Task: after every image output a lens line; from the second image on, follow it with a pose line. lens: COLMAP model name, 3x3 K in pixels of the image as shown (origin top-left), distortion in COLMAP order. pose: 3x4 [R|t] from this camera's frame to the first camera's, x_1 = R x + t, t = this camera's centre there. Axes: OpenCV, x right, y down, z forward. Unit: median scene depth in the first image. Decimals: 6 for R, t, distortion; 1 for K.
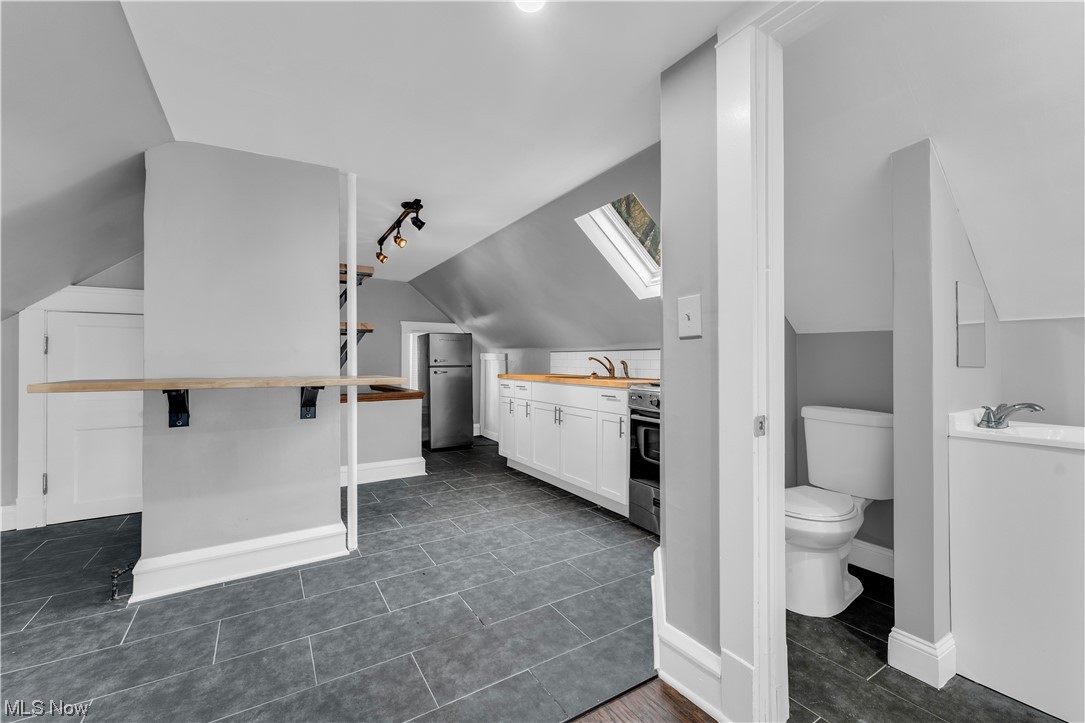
lens RADIAL K [[444.4, 0, 541.8], [0, 444.4, 358.4], [0, 0, 1]] dist [0.002742, -0.000731]
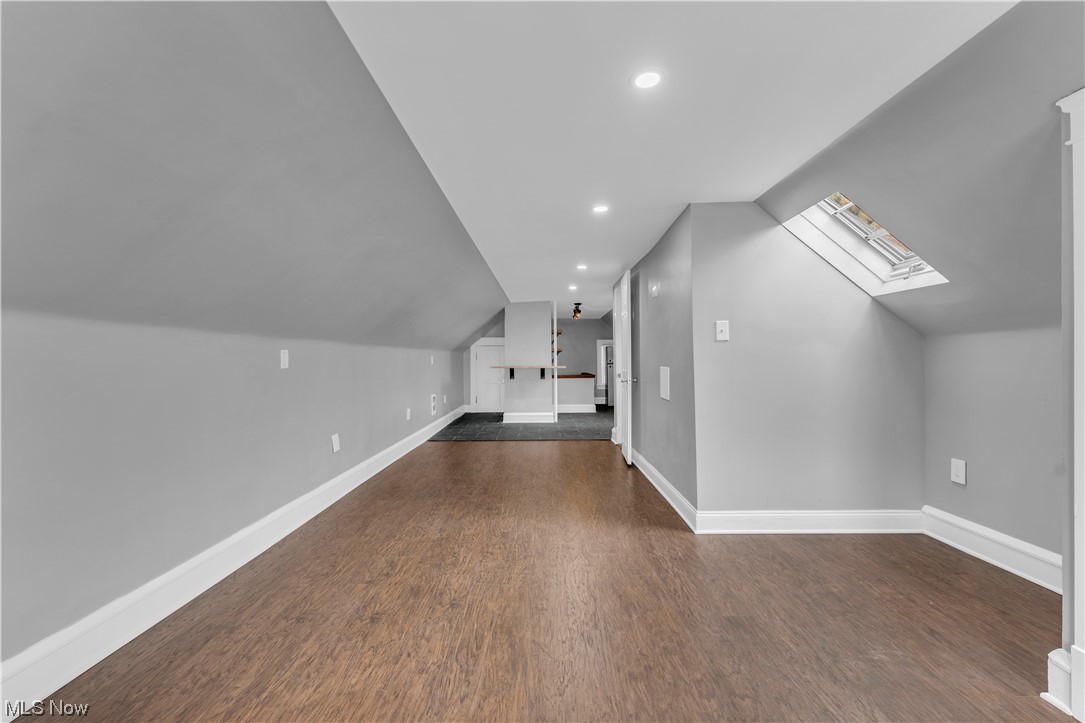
lens RADIAL K [[444.4, 0, 541.4], [0, 444.4, 362.7], [0, 0, 1]] dist [0.002742, -0.000731]
pose [[0.843492, 0.002535, -0.537135, 0.881411], [0.004050, 0.999930, 0.011078, -0.013603], [0.537126, -0.011519, 0.843423, -1.269553]]
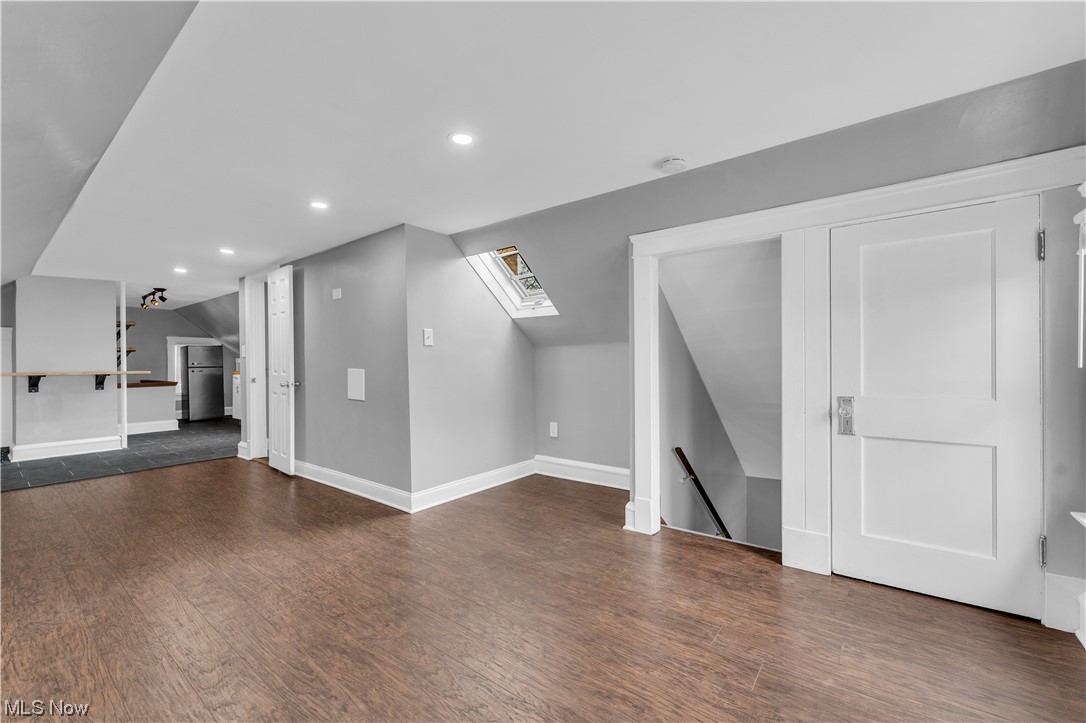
lens RADIAL K [[444.8, 0, 544.0], [0, 444.8, 363.6], [0, 0, 1]] dist [0.002742, -0.000731]
pose [[0.939764, -0.003120, 0.341810, 0.612653], [0.000301, 0.999966, 0.008300, -0.011980], [-0.341824, -0.007697, 0.939732, -1.411063]]
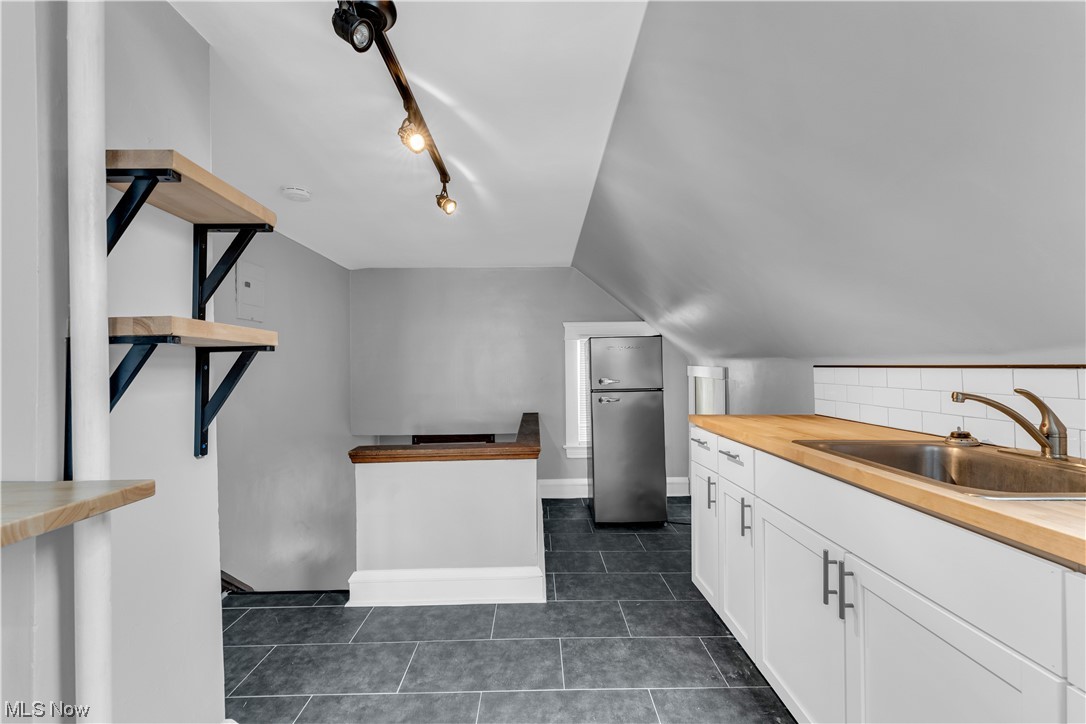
lens RADIAL K [[444.8, 0, 544.4], [0, 444.8, 362.2], [0, 0, 1]] dist [0.002742, -0.000731]
pose [[0.856190, -0.018304, -0.516336, 0.027987], [0.016384, 0.999832, -0.008276, -0.028926], [0.516401, -0.001374, 0.856346, 0.683440]]
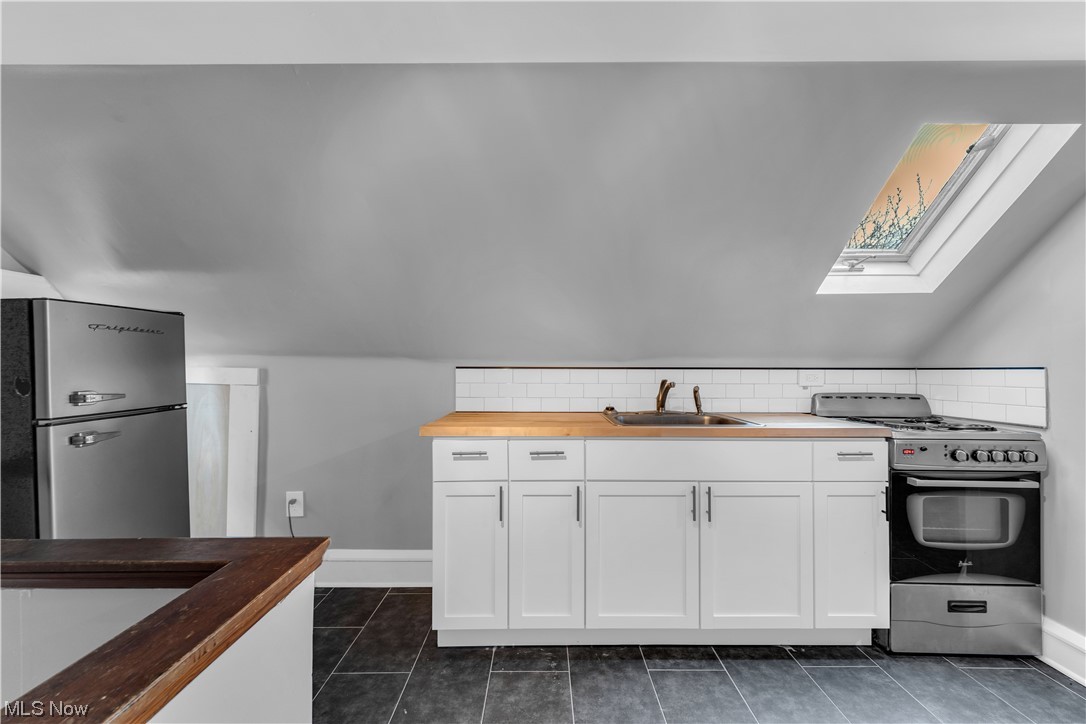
lens RADIAL K [[444.8, 0, 546.8], [0, 444.8, 363.5], [0, 0, 1]] dist [0.002742, -0.000731]
pose [[0.527112, 0.000473, 0.849795, -0.518878], [-0.004419, 0.999988, 0.002184, -0.030547], [-0.849784, -0.004907, 0.527108, 0.963127]]
